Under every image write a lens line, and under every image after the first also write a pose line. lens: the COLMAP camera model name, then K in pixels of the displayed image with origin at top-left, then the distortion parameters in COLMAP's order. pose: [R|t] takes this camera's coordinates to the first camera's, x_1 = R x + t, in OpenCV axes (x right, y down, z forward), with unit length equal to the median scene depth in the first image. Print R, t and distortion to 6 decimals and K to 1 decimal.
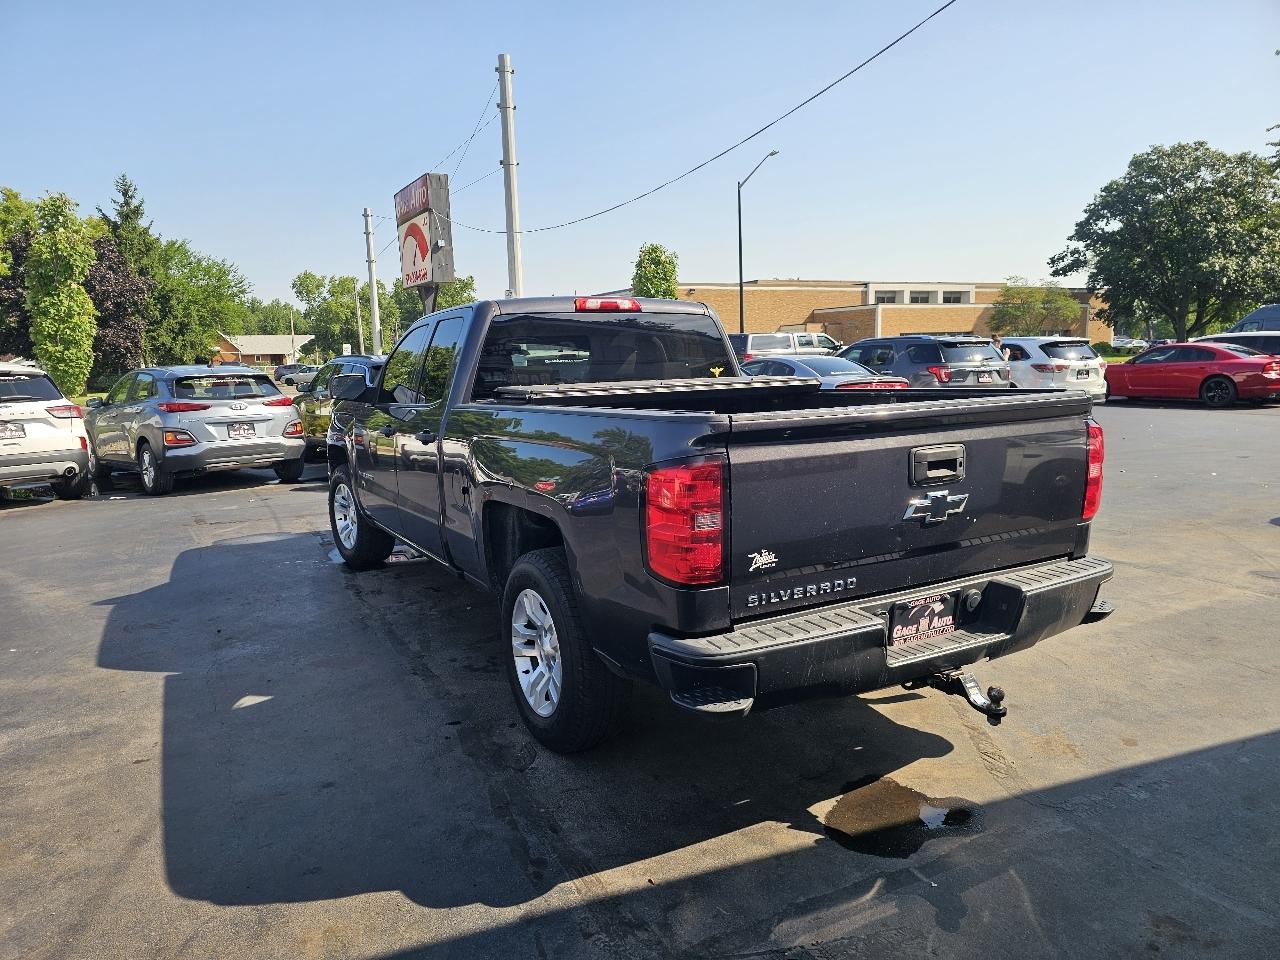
lens RADIAL K [[853.6, 0, 625.2], [0, 853.6, 490.4], [0, 0, 1]] dist [0.061730, -0.055807]
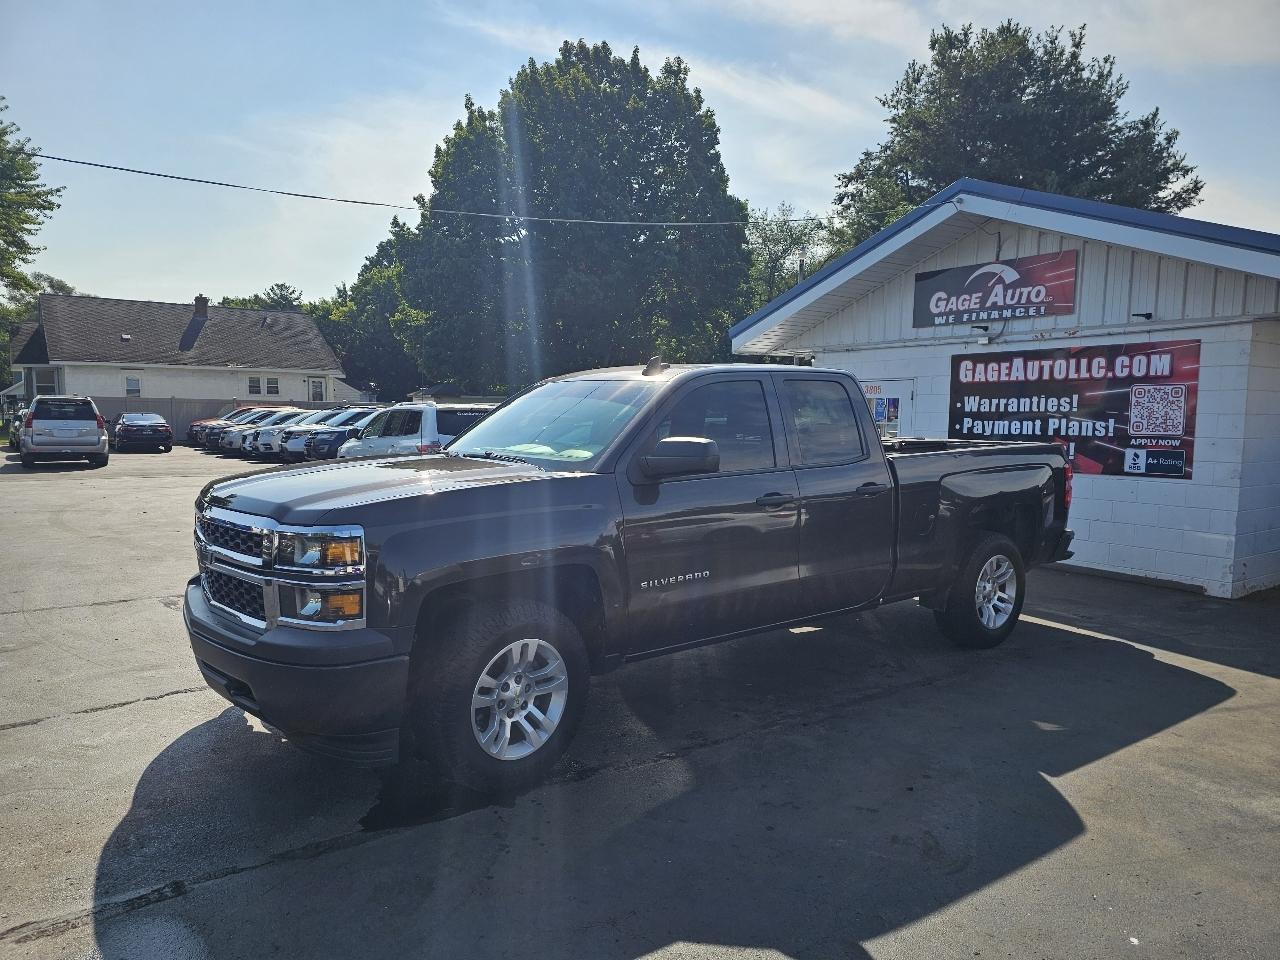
lens RADIAL K [[853.6, 0, 636.7], [0, 853.6, 490.9], [0, 0, 1]] dist [0.061730, -0.055807]
pose [[-0.152156, -0.068563, 0.985975, -0.306599], [0.144583, 0.985315, 0.090829, -0.049022], [-0.977724, 0.156376, -0.140009, 0.349633]]
